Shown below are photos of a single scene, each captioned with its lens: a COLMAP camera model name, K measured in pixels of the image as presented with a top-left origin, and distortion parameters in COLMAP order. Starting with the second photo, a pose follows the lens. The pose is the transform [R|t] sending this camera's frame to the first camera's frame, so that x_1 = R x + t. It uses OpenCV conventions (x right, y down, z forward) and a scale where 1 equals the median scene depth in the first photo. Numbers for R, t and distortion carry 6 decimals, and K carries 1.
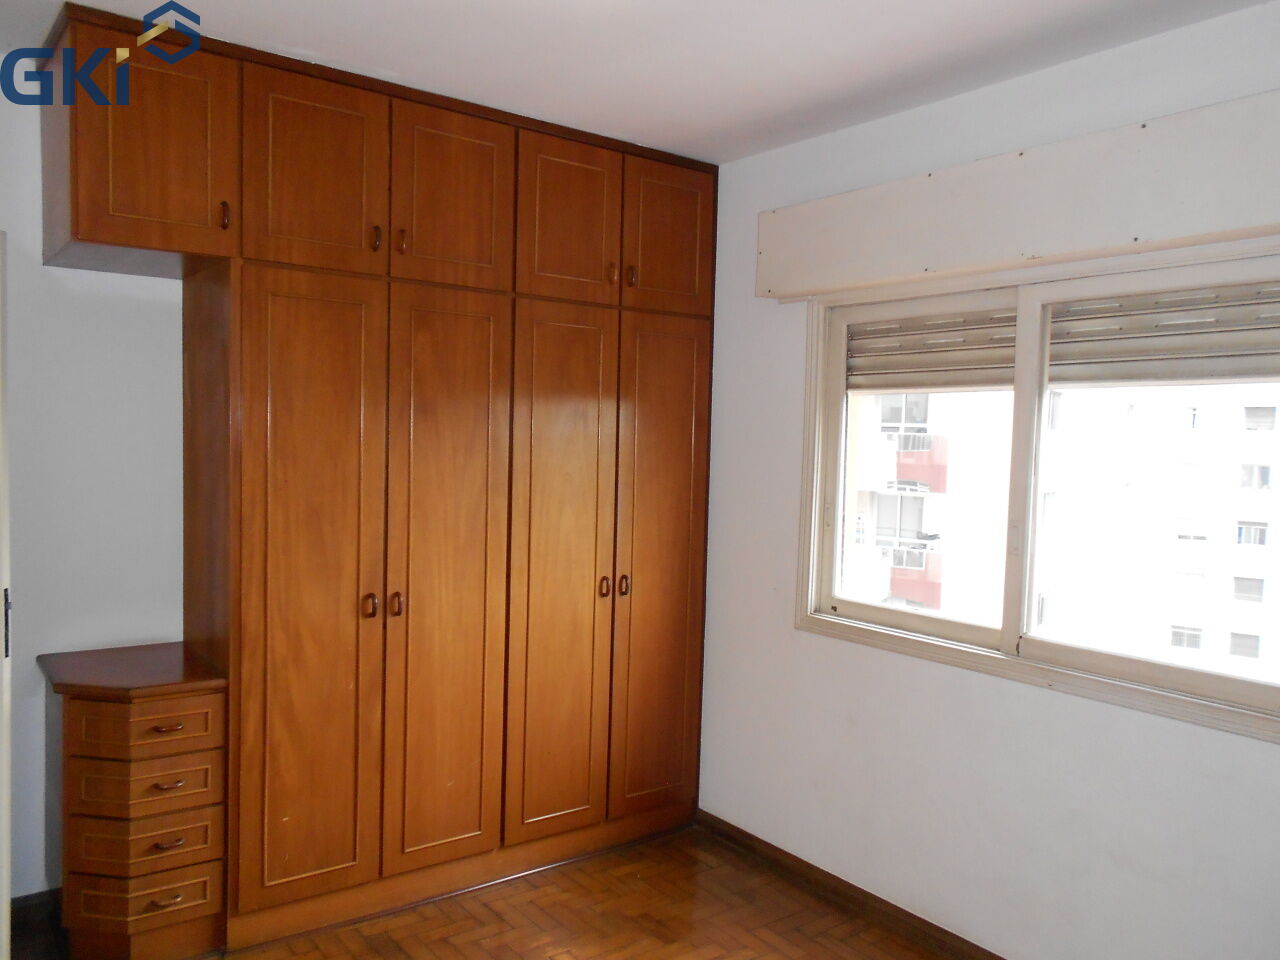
lens RADIAL K [[982.4, 0, 653.7], [0, 982.4, 496.6], [0, 0, 1]] dist [-0.006969, -0.000273]
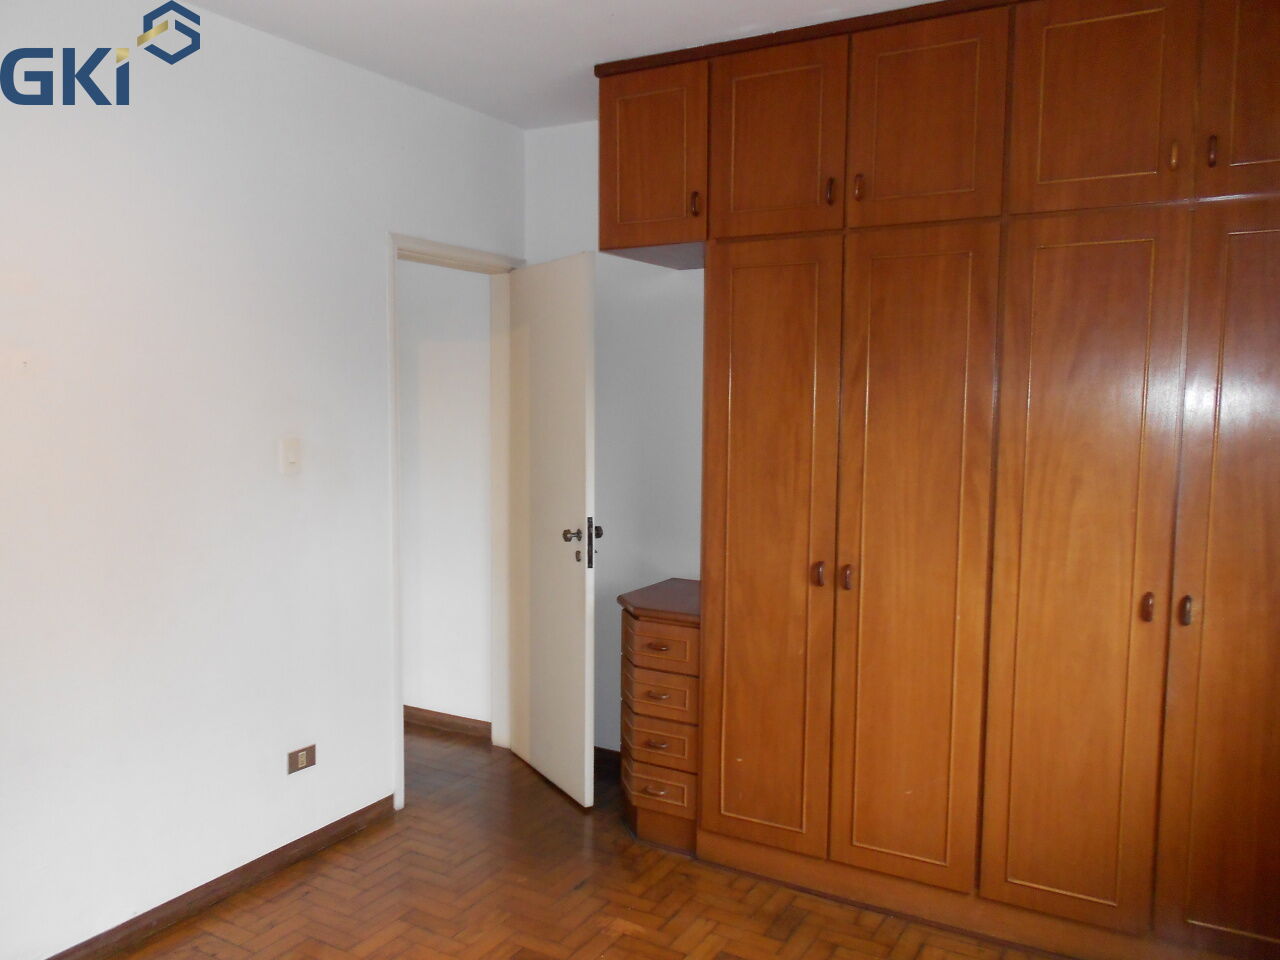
lens RADIAL K [[1019.7, 0, 640.0], [0, 1019.7, 480.0], [0, 0, 1]] dist [0.004493, 0.005828]
pose [[0.388060, 0.054825, -0.920002, 0.566463], [-0.046476, 0.998123, 0.039877, -0.013241], [0.920462, 0.027283, 0.389879, 0.444243]]
